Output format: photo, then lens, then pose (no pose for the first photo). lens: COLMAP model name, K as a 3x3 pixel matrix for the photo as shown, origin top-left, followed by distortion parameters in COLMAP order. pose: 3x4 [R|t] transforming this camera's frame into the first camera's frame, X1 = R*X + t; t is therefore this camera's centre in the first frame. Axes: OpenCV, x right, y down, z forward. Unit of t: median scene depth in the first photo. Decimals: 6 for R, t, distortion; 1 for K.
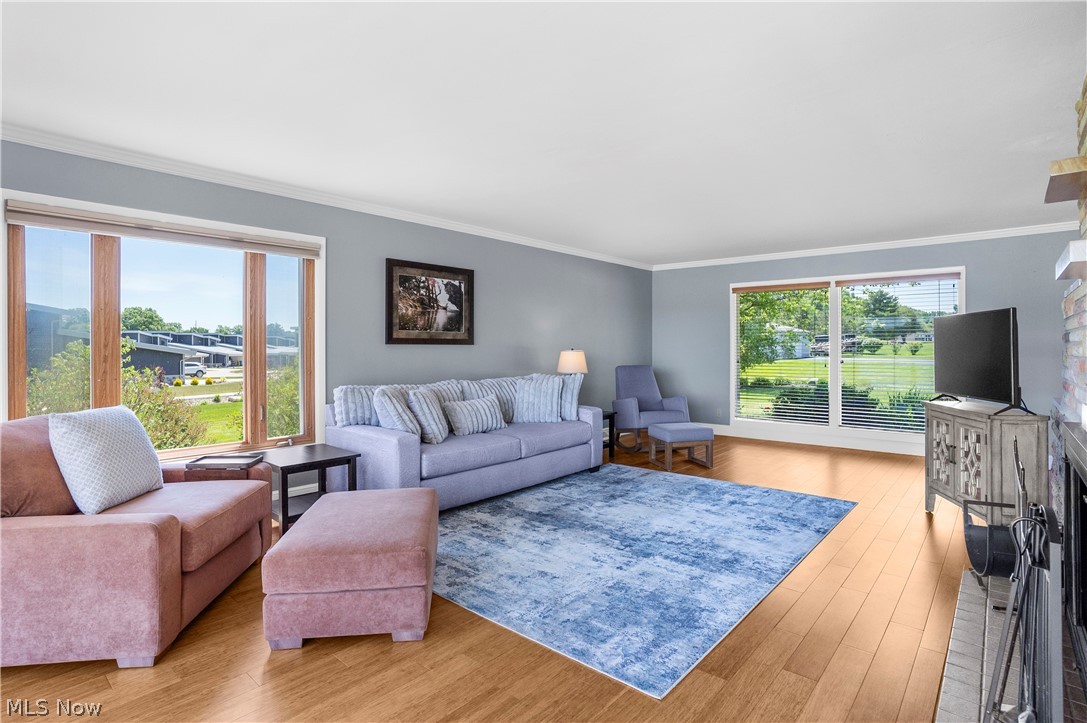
lens RADIAL K [[544.9, 0, 549.3], [0, 544.9, 353.9], [0, 0, 1]] dist [-0.055858, 0.020635]
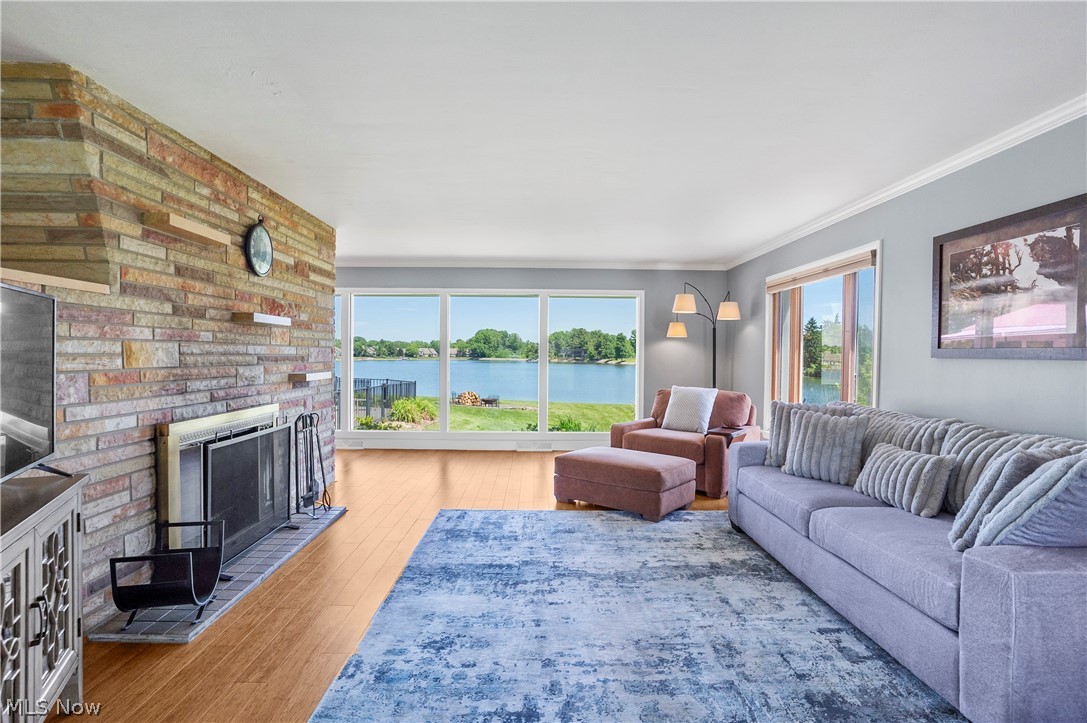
lens RADIAL K [[544.9, 0, 537.2], [0, 544.9, 357.0], [0, 0, 1]] dist [-0.055858, 0.020635]
pose [[-0.757701, -0.000234, -0.652602, 0.697069], [-0.011905, 0.999839, 0.013463, -0.027175], [0.652493, 0.017969, -0.757582, 1.487268]]
